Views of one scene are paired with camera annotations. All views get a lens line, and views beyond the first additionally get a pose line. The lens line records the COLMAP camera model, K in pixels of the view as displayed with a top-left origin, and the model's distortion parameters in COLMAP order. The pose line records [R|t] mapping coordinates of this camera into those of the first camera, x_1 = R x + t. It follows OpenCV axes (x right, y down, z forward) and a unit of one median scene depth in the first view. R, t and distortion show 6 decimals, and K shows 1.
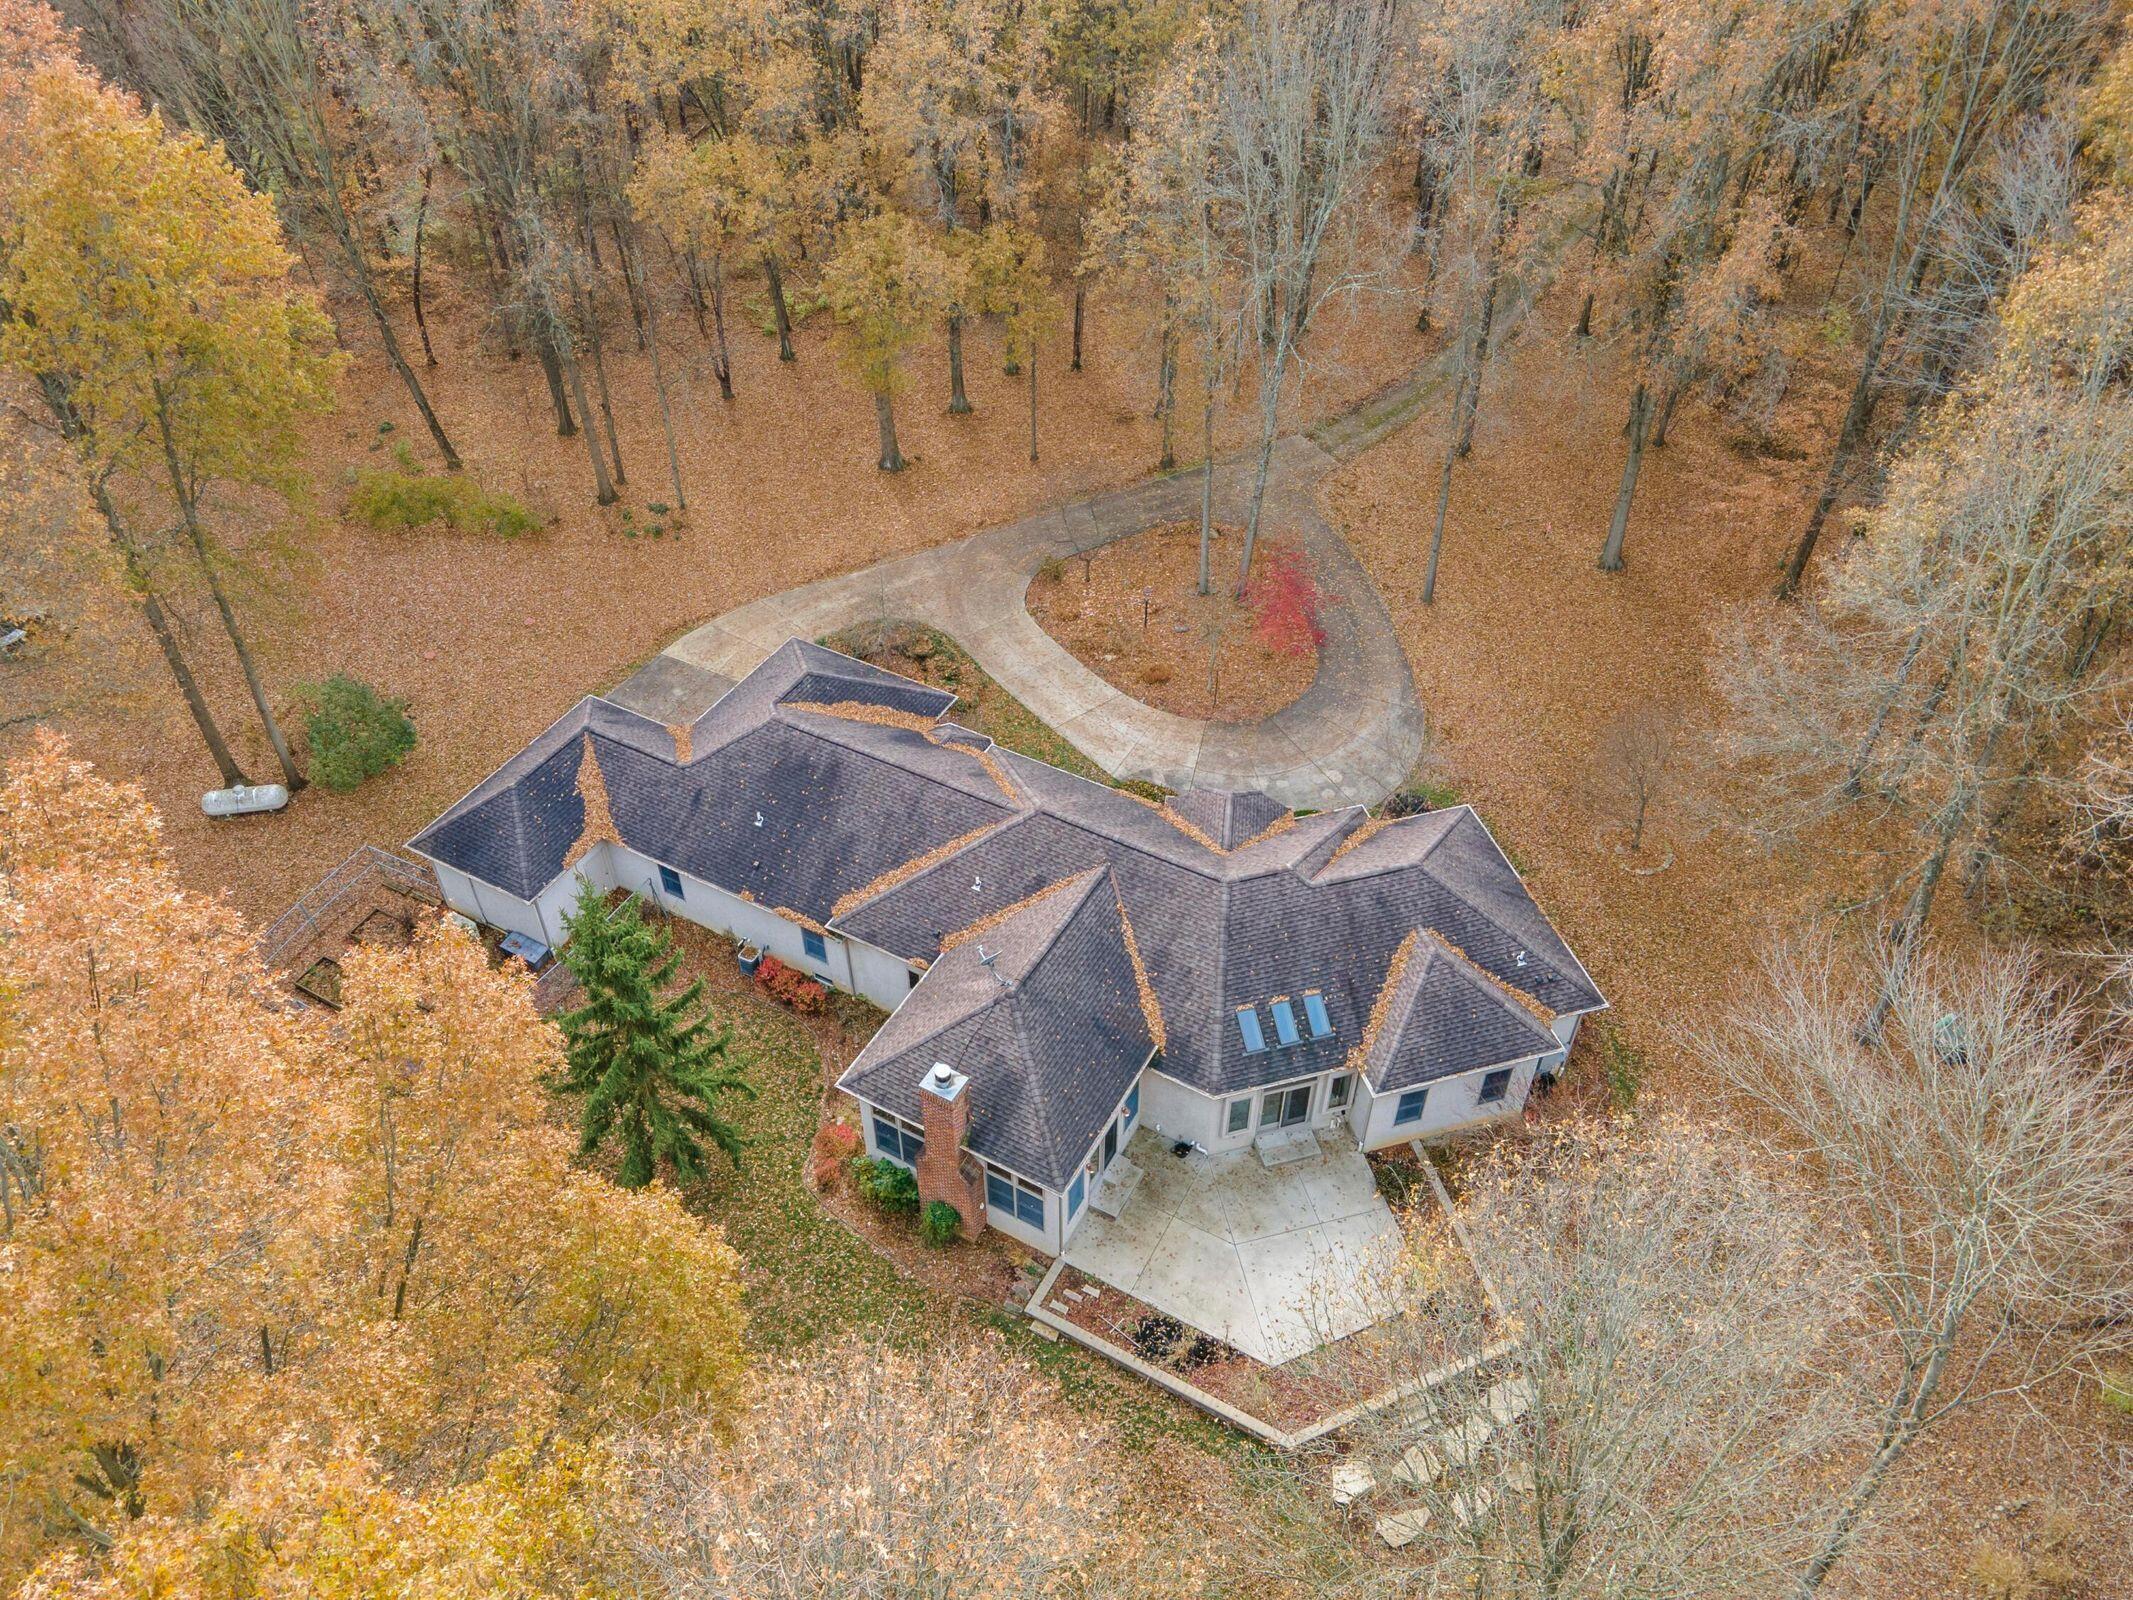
lens RADIAL K [[1557.5, 0, 1066.5], [0, 1557.5, 800.0], [0, 0, 1]] dist [-0.000002, 0.000154]
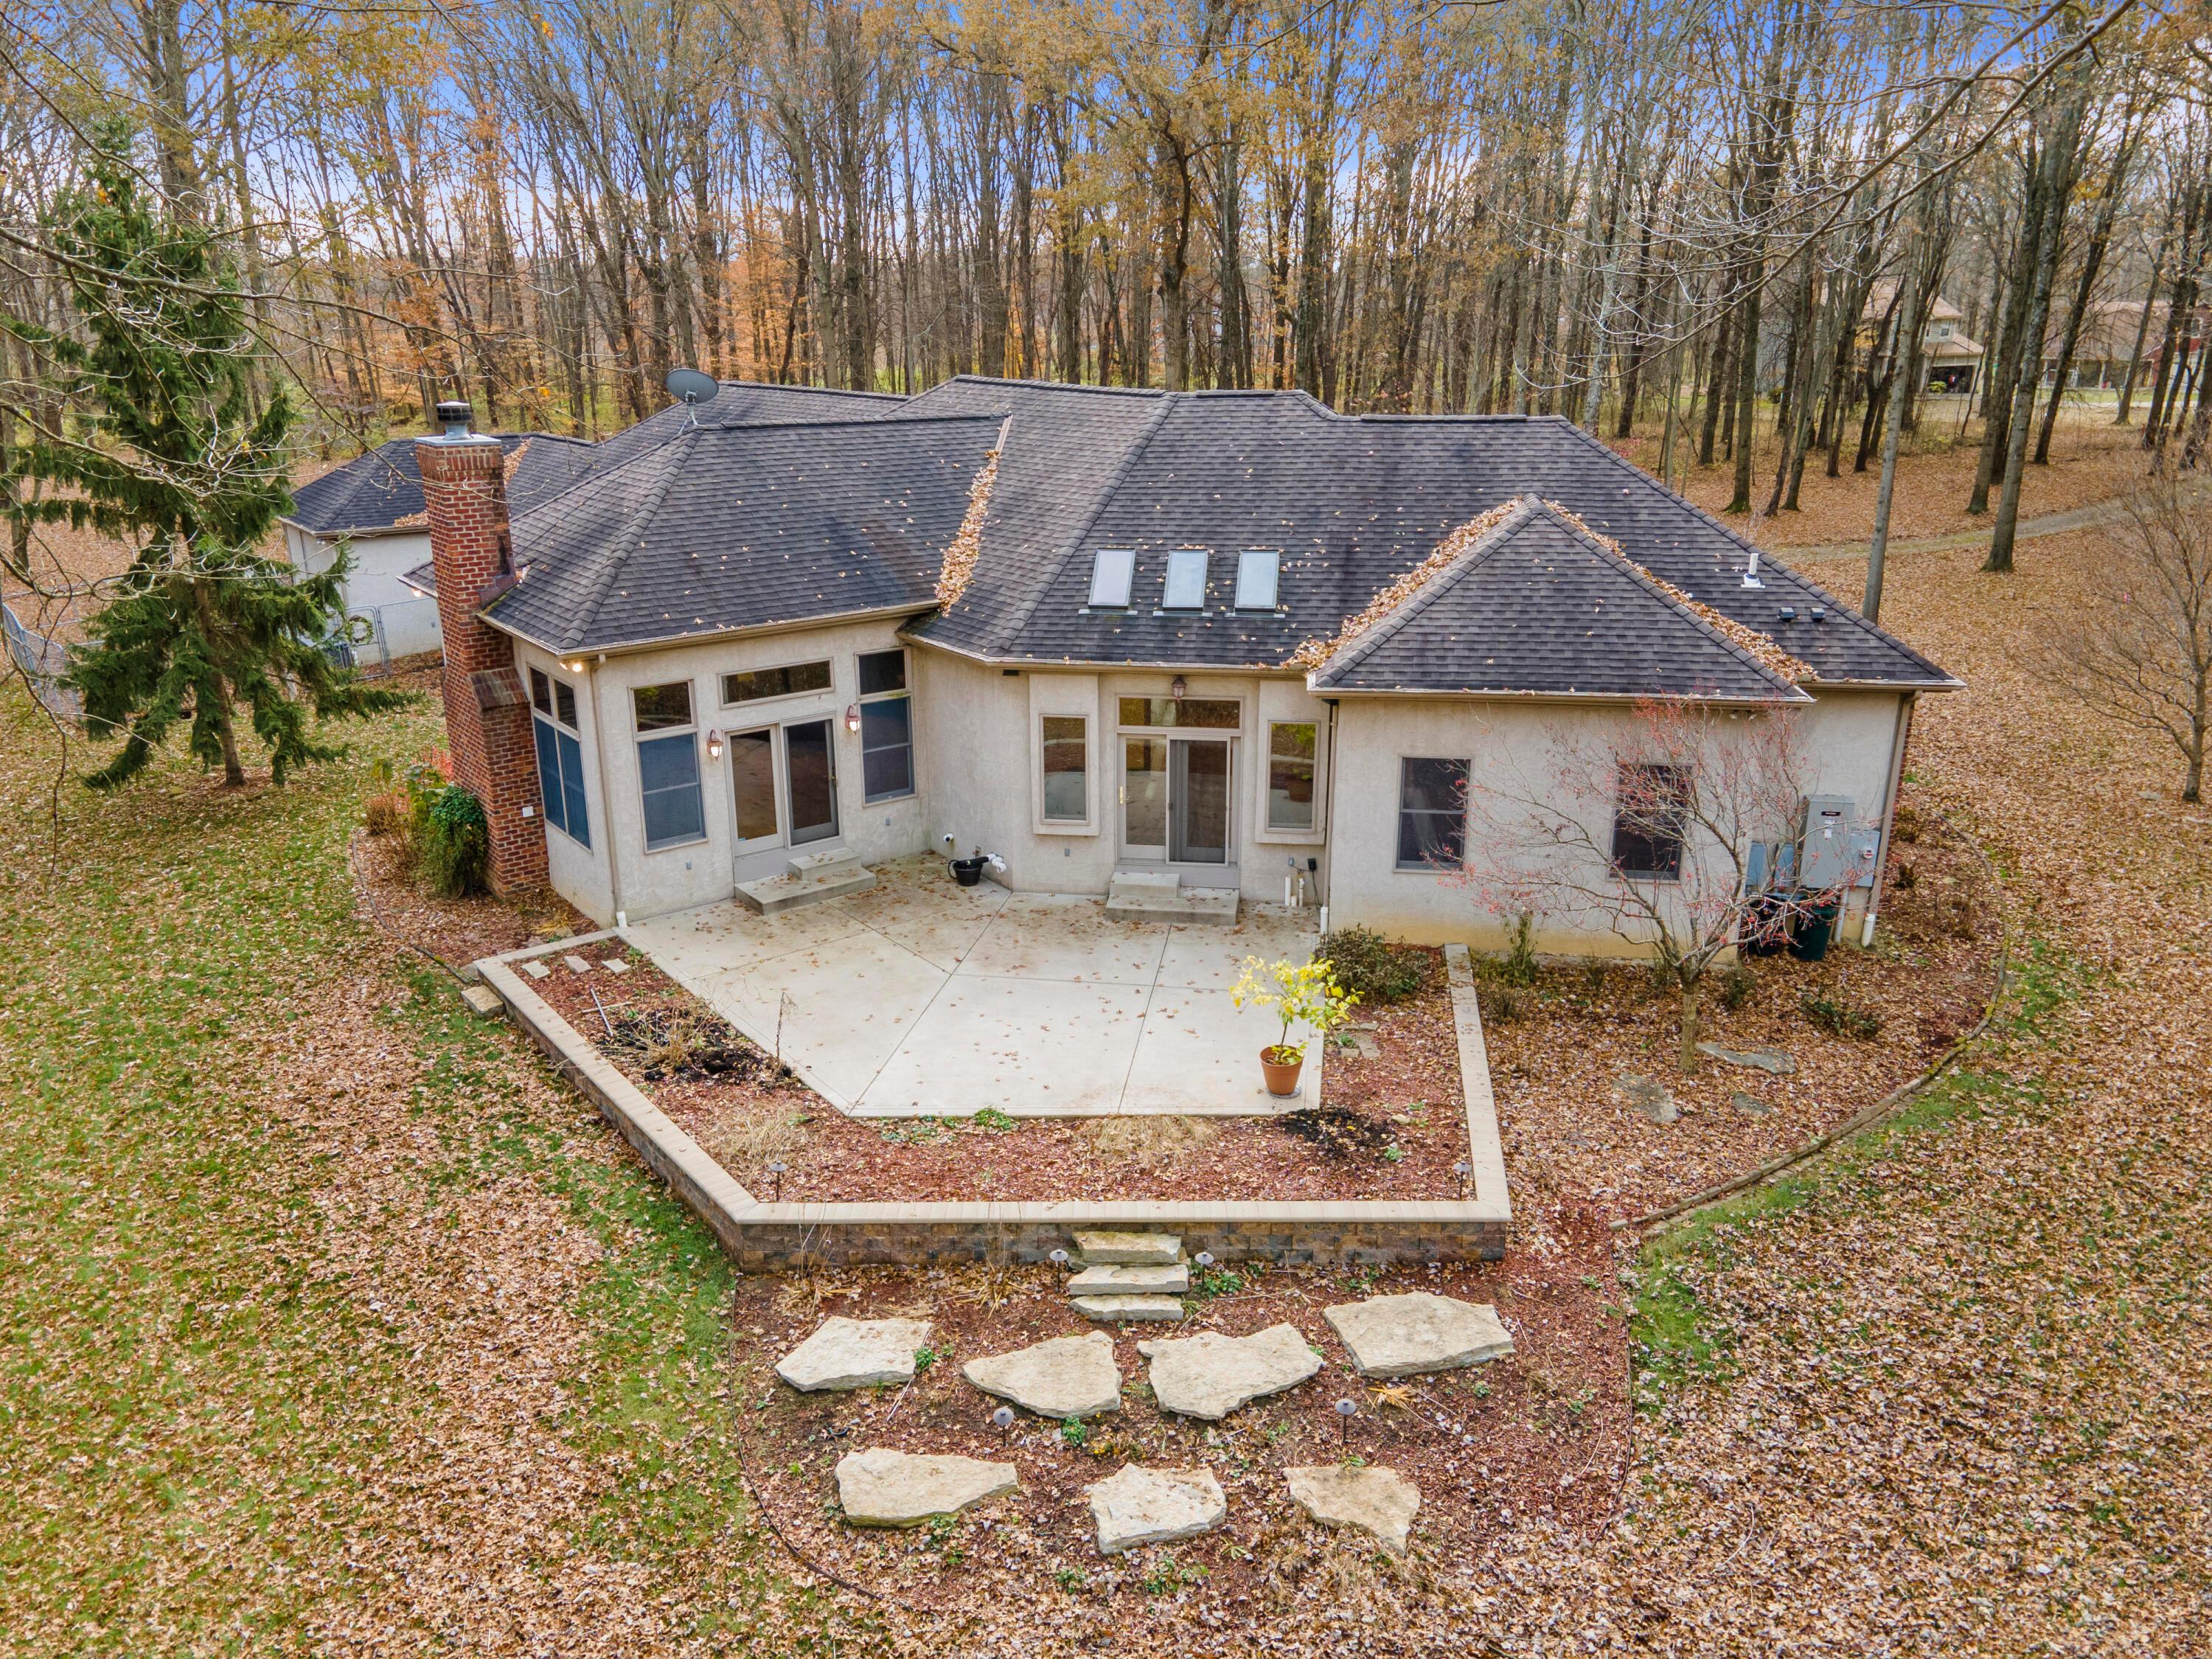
lens RADIAL K [[1615.1, 0, 1106.0], [0, 1615.1, 829.5], [0, 0, 1]] dist [-0.000002, 0.000154]
pose [[0.920269, 0.120280, -0.372341, 0.319441], [-0.261889, 0.896352, -0.357725, 0.406139], [0.290722, 0.426715, 0.856385, 0.602087]]
